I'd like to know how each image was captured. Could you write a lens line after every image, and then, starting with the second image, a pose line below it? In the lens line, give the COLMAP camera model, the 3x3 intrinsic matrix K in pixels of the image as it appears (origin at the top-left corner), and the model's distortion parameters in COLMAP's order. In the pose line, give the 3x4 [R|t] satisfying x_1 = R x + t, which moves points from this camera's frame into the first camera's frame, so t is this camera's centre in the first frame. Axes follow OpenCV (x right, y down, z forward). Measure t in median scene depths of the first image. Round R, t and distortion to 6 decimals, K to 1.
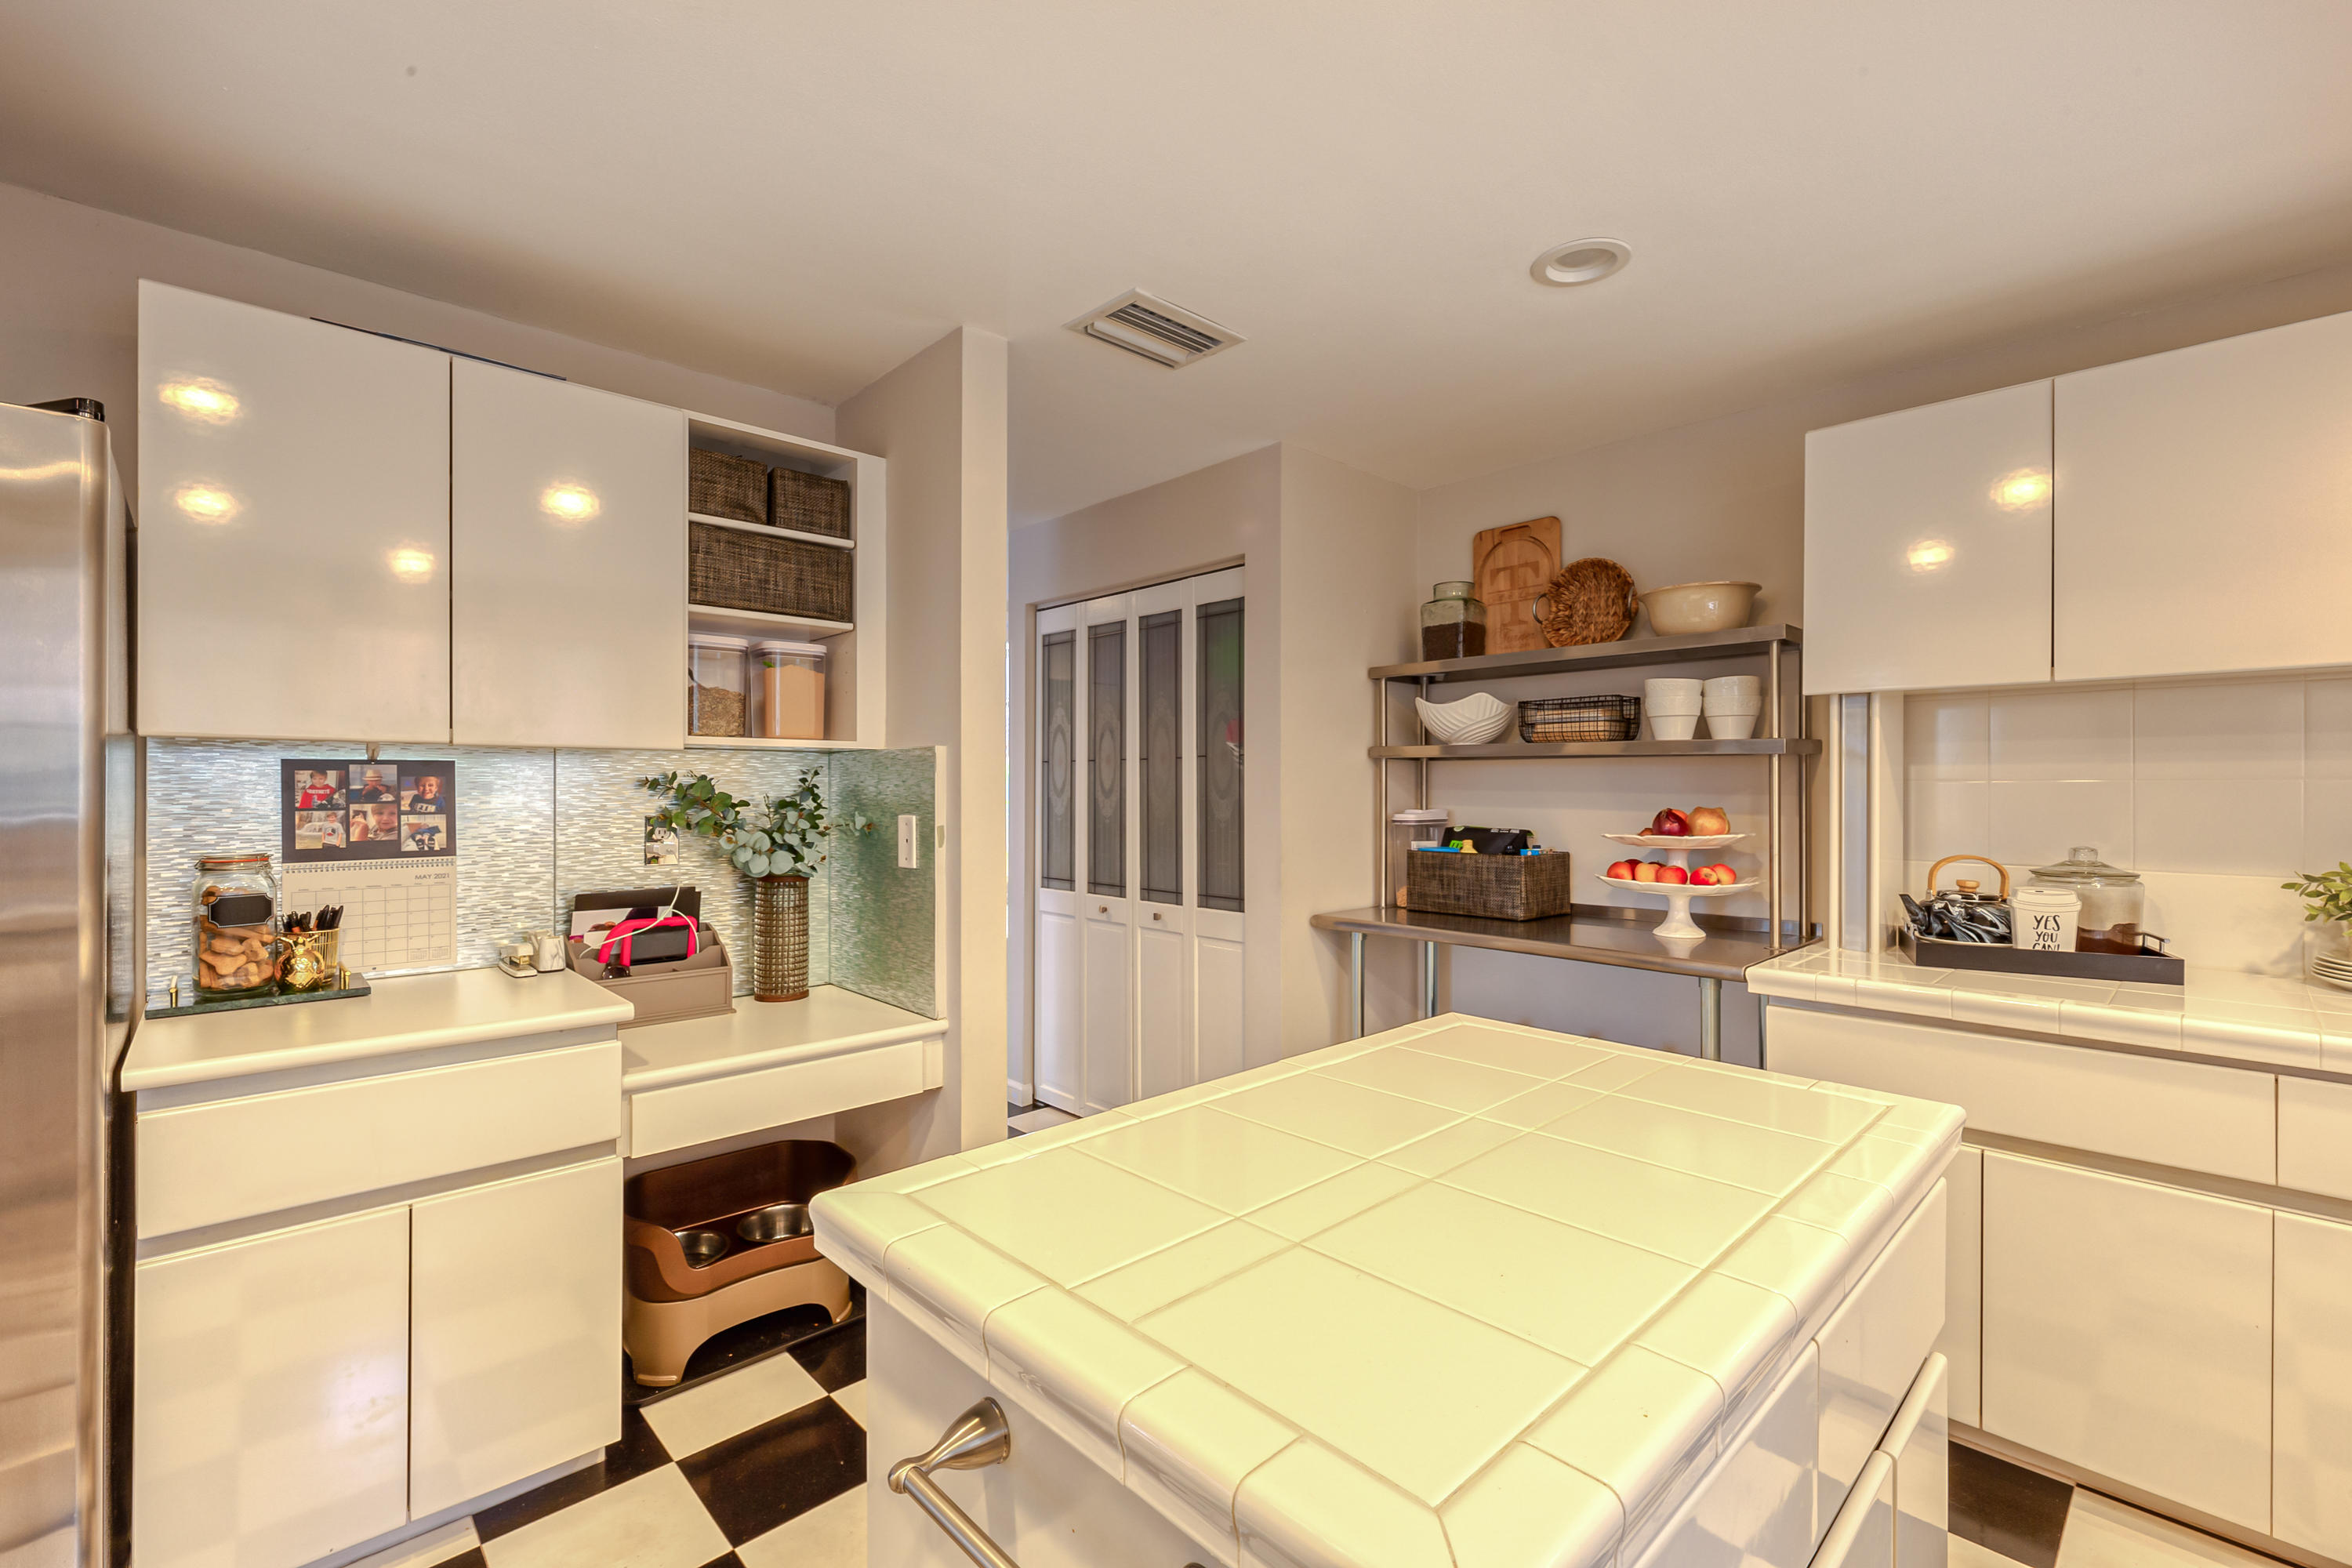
lens RADIAL K [[1015.9, 0, 1182.6], [0, 1015.9, 792.8], [0, 0, 1]] dist [0.001940, 0.000817]
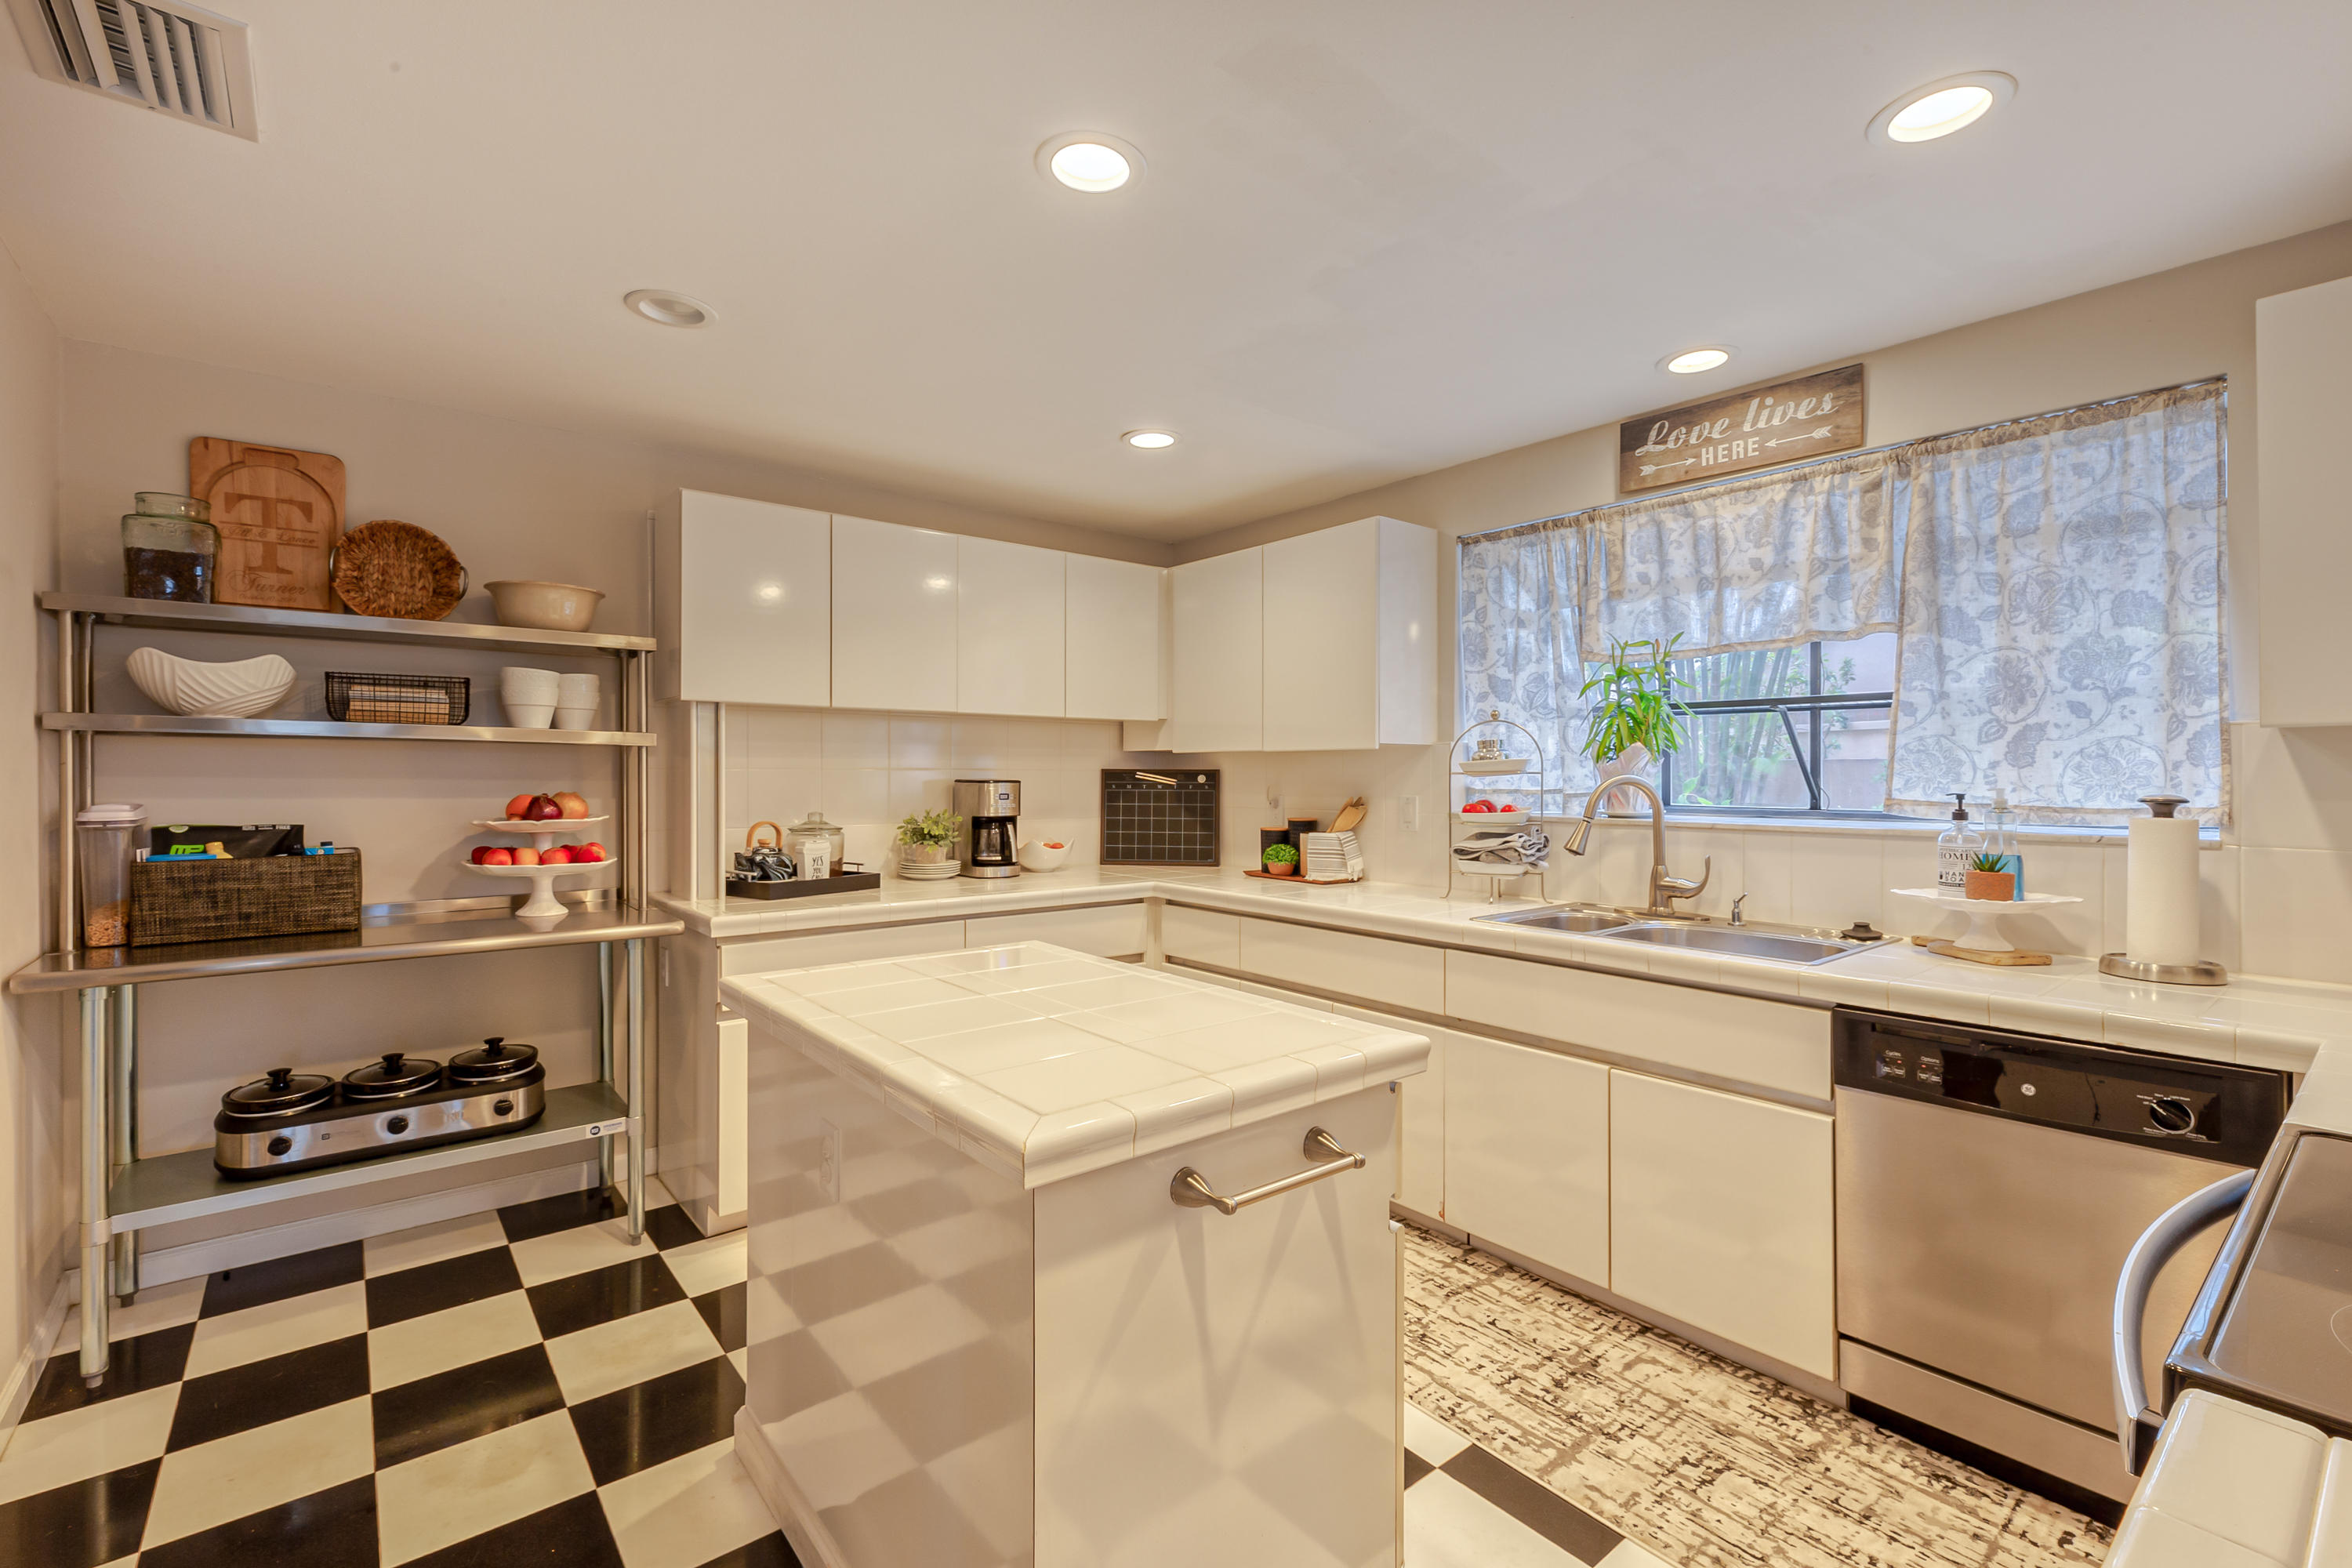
lens RADIAL K [[1015.9, 0, 1197.5], [0, 1015.9, 782.5], [0, 0, 1]] dist [0.001940, 0.000817]
pose [[0.056334, -0.010334, 0.998358, -0.623739], [0.002151, 0.999945, 0.010229, -0.006659], [-0.998410, 0.001571, 0.056353, 0.311186]]
